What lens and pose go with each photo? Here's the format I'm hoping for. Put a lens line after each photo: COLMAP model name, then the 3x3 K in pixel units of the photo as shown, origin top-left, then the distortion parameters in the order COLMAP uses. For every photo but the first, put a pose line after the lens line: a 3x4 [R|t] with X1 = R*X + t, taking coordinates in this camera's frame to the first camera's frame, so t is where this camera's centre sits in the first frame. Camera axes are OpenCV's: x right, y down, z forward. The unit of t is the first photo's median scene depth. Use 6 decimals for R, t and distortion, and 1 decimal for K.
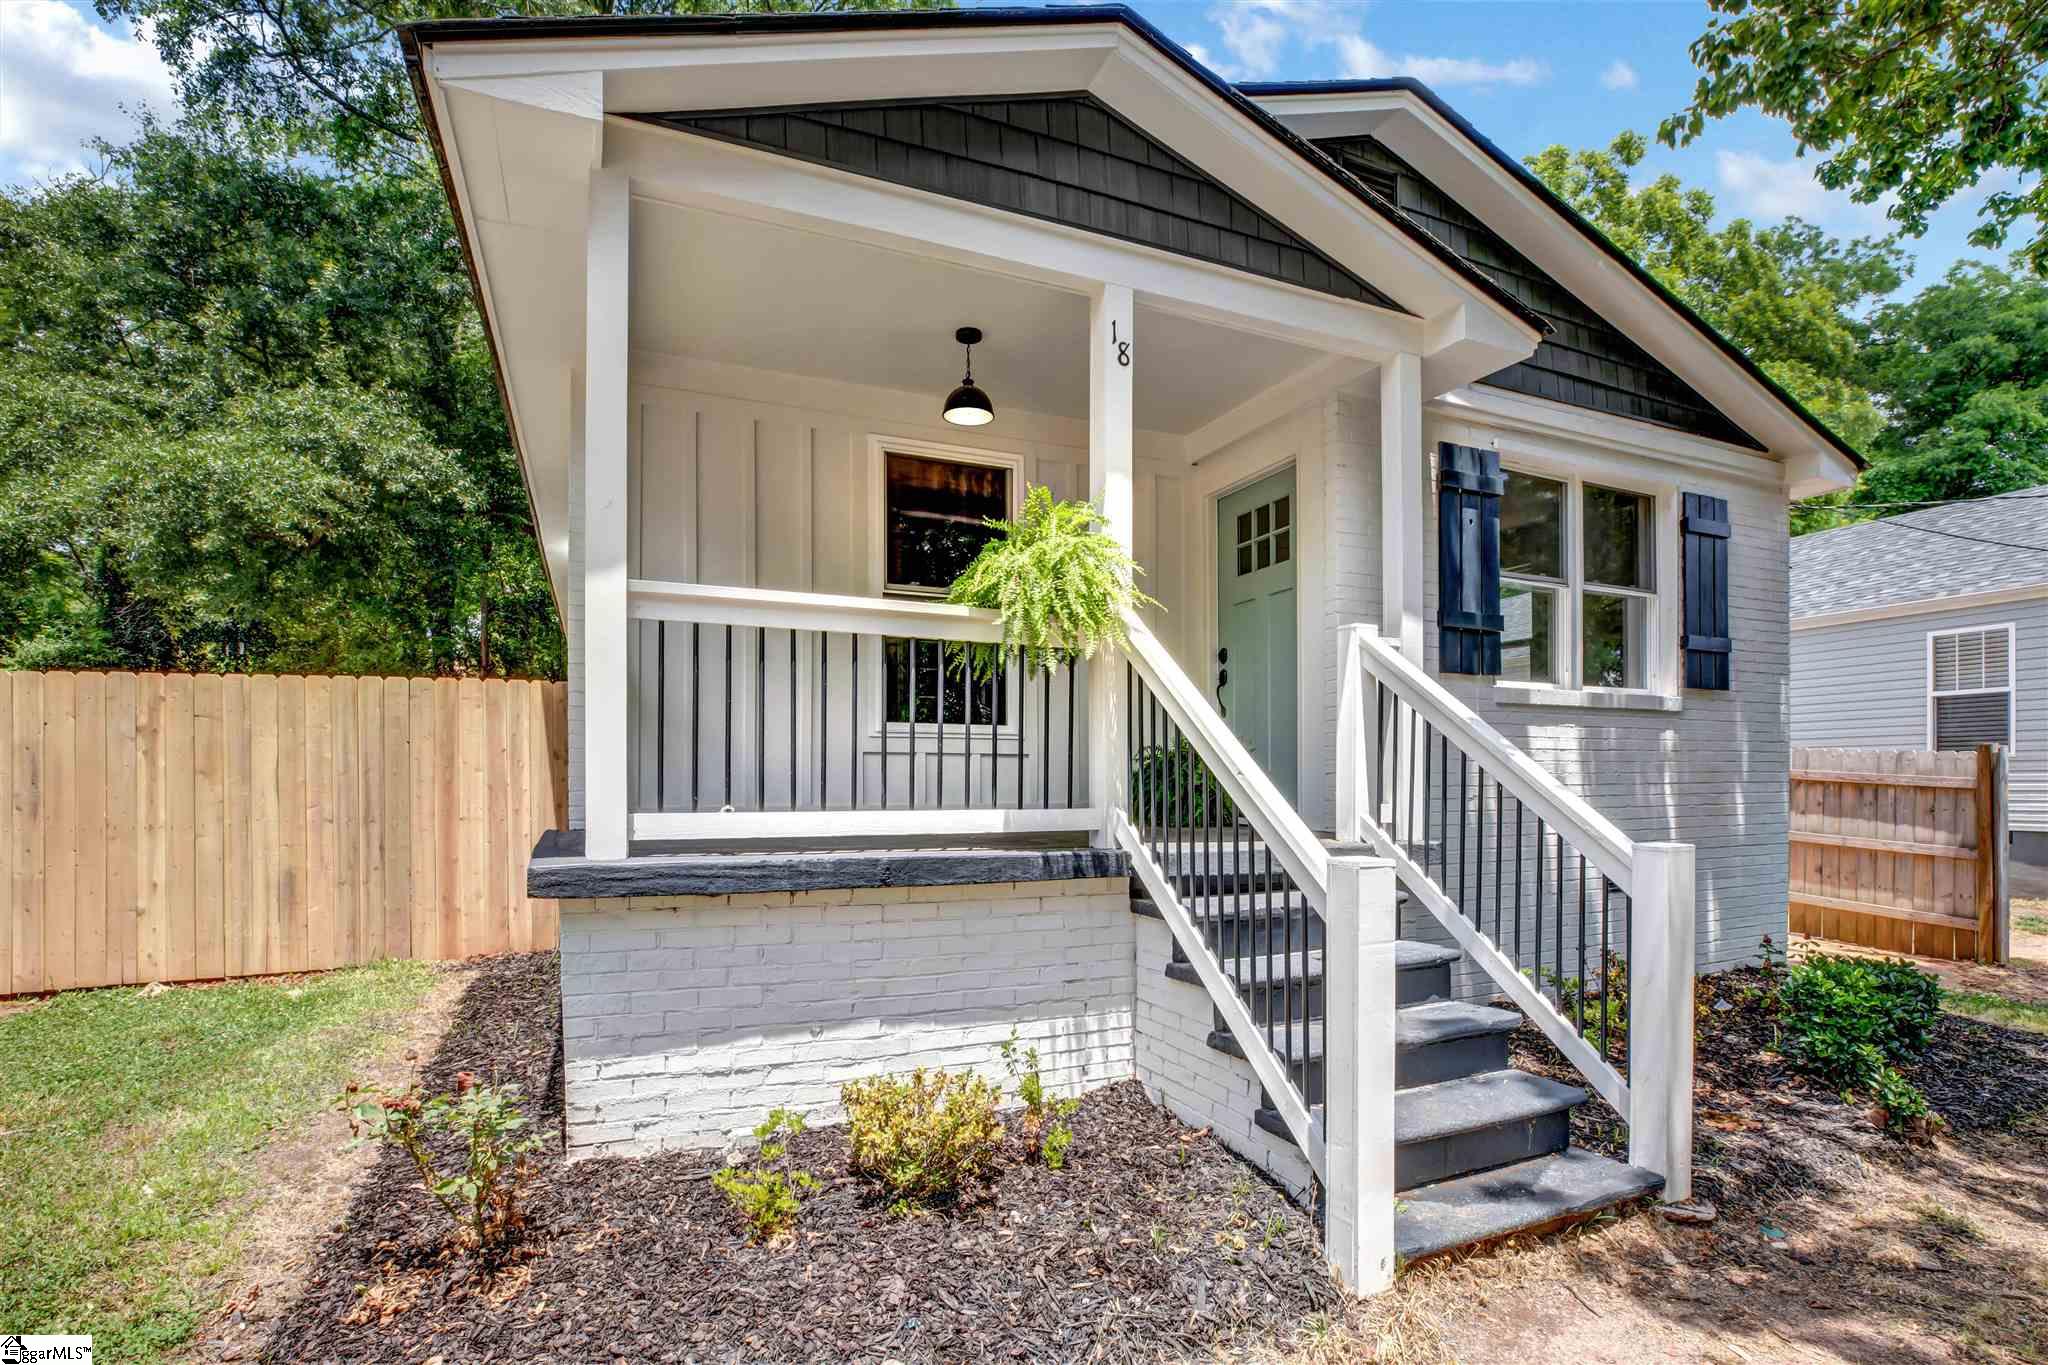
lens RADIAL K [[947.6, 0, 996.9], [0, 947.6, 754.7], [0, 0, 1]] dist [-0.027739, 0.000195]
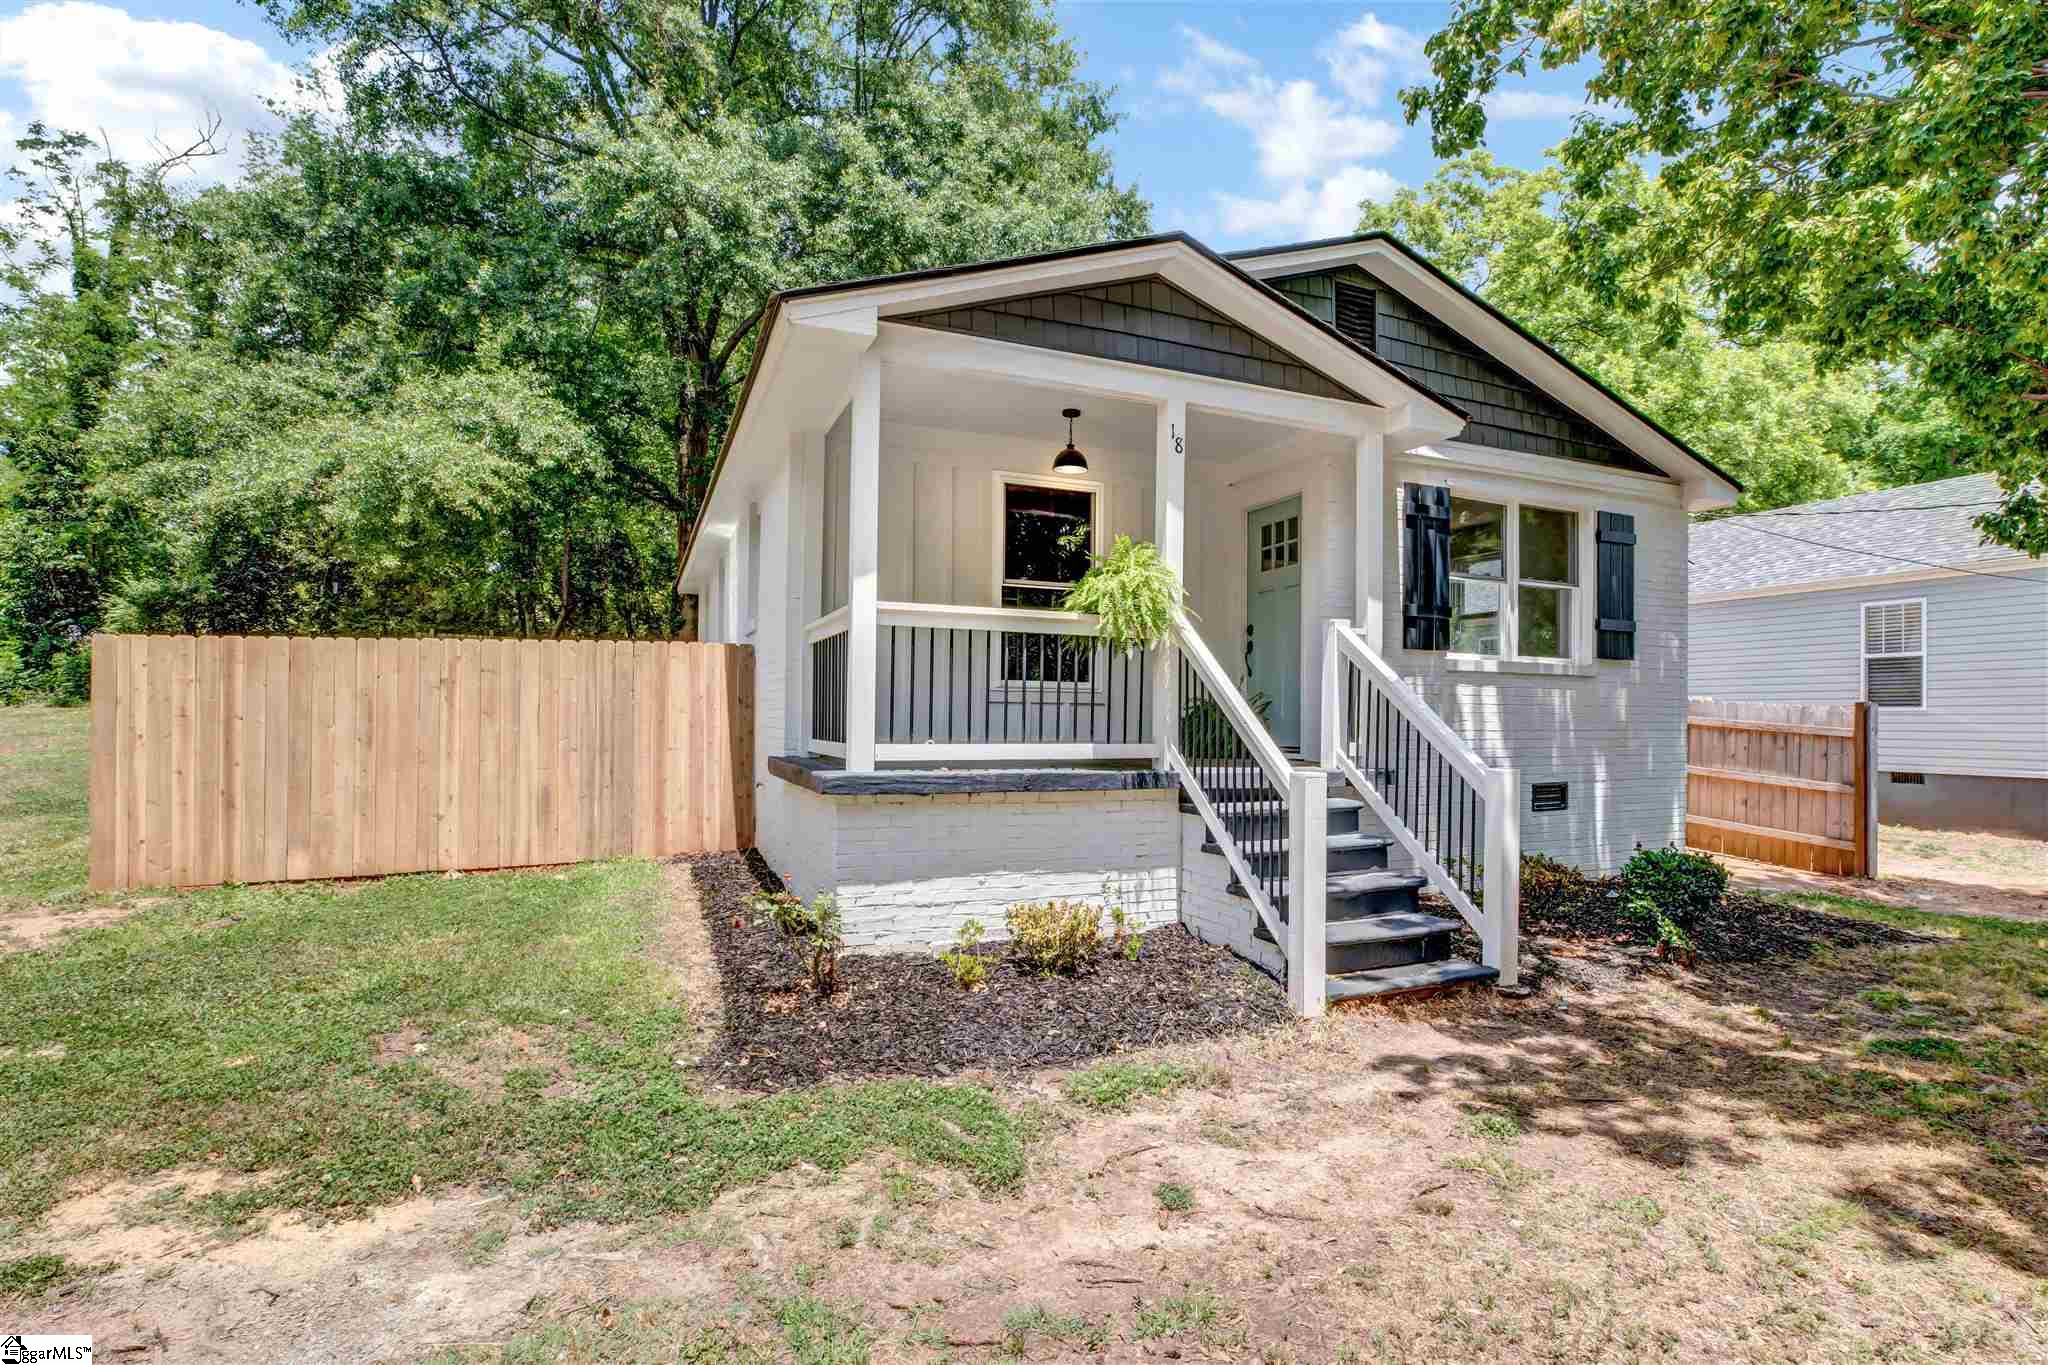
lens RADIAL K [[954.0, 0, 1071.7], [0, 954.0, 714.1], [0, 0, 1]] dist [-0.001211, 0.000090]
pose [[0.999473, 0.009243, 0.031118, -0.076941], [-0.009913, 0.999721, 0.021455, -0.022283], [-0.030911, -0.021752, 0.999285, -0.507958]]
